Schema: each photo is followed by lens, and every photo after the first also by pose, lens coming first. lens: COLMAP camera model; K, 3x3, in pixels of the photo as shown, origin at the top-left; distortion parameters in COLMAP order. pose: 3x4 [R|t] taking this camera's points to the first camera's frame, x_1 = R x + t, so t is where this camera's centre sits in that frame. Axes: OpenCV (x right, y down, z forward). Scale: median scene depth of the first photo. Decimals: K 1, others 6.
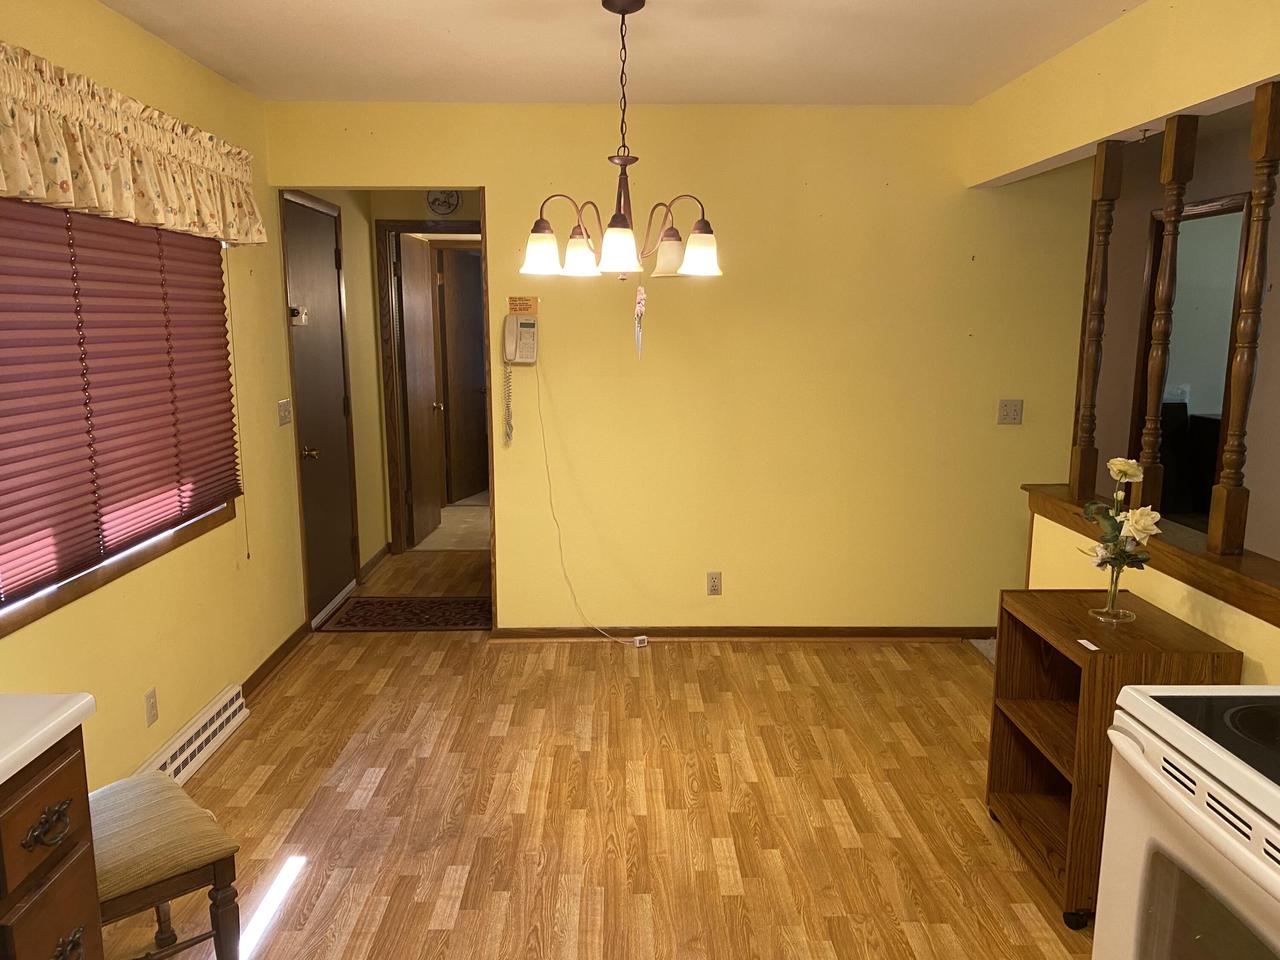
lens RADIAL K [[959.8, 0, 636.3], [0, 959.8, 483.4], [0, 0, 1]] dist [0.008772, -0.005504]
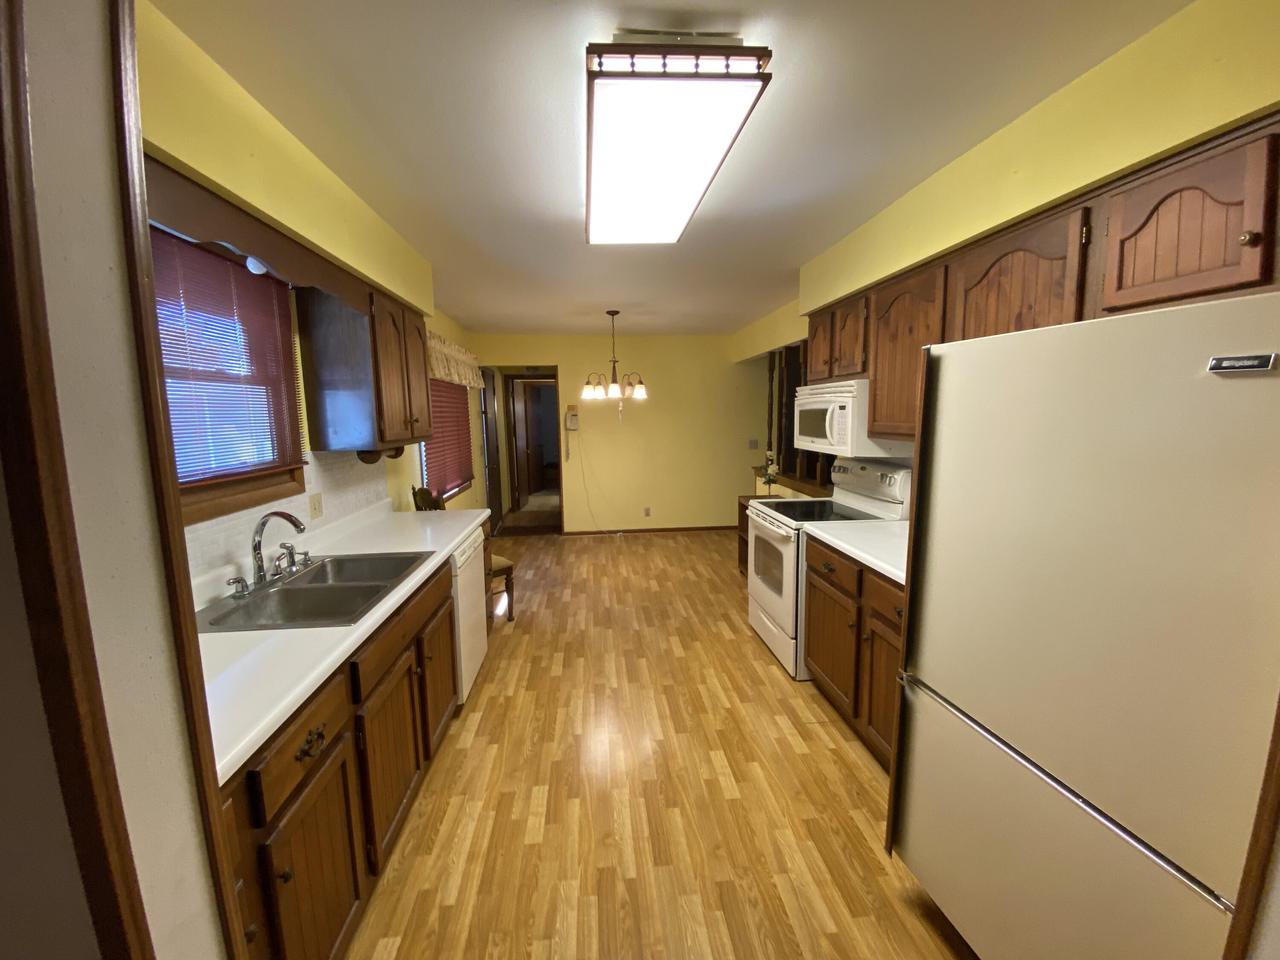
lens RADIAL K [[516.6, 0, 642.3], [0, 516.6, 477.7], [0, 0, 1]] dist [0.000968, 0.000009]
pose [[0.996538, -0.026908, 0.078666, -0.051606], [0.030667, 0.998425, -0.046977, 0.098297], [-0.077279, 0.049227, 0.995794, -0.531438]]
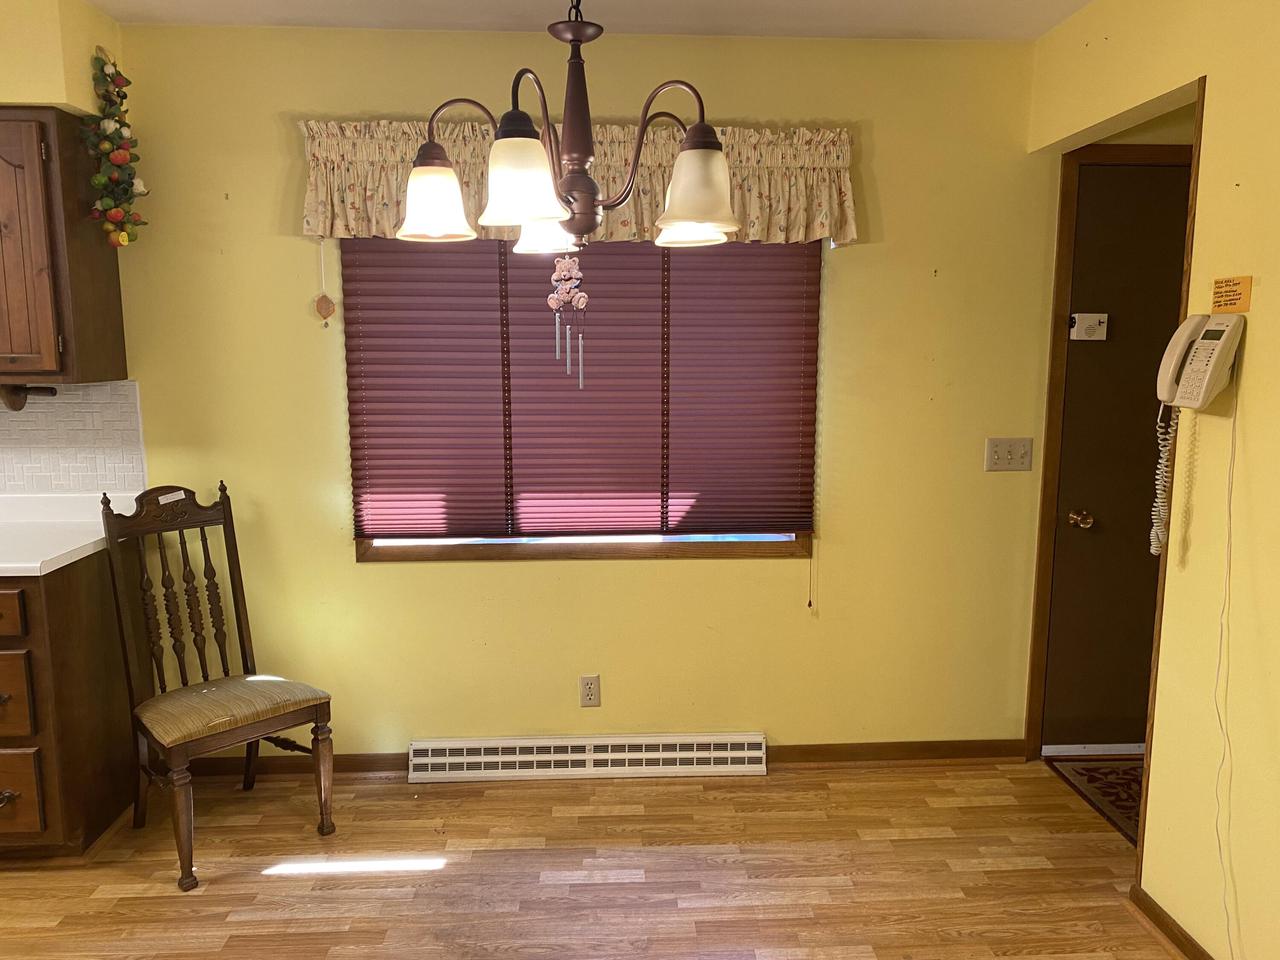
lens RADIAL K [[959.8, 0, 644.2], [0, 959.8, 475.4], [0, 0, 1]] dist [0.008772, -0.005504]
pose [[0.043661, 0.132977, -0.990157, 0.464176], [-0.170890, 0.977489, 0.123741, -0.128096], [0.984322, 0.163806, 0.065402, 0.843341]]
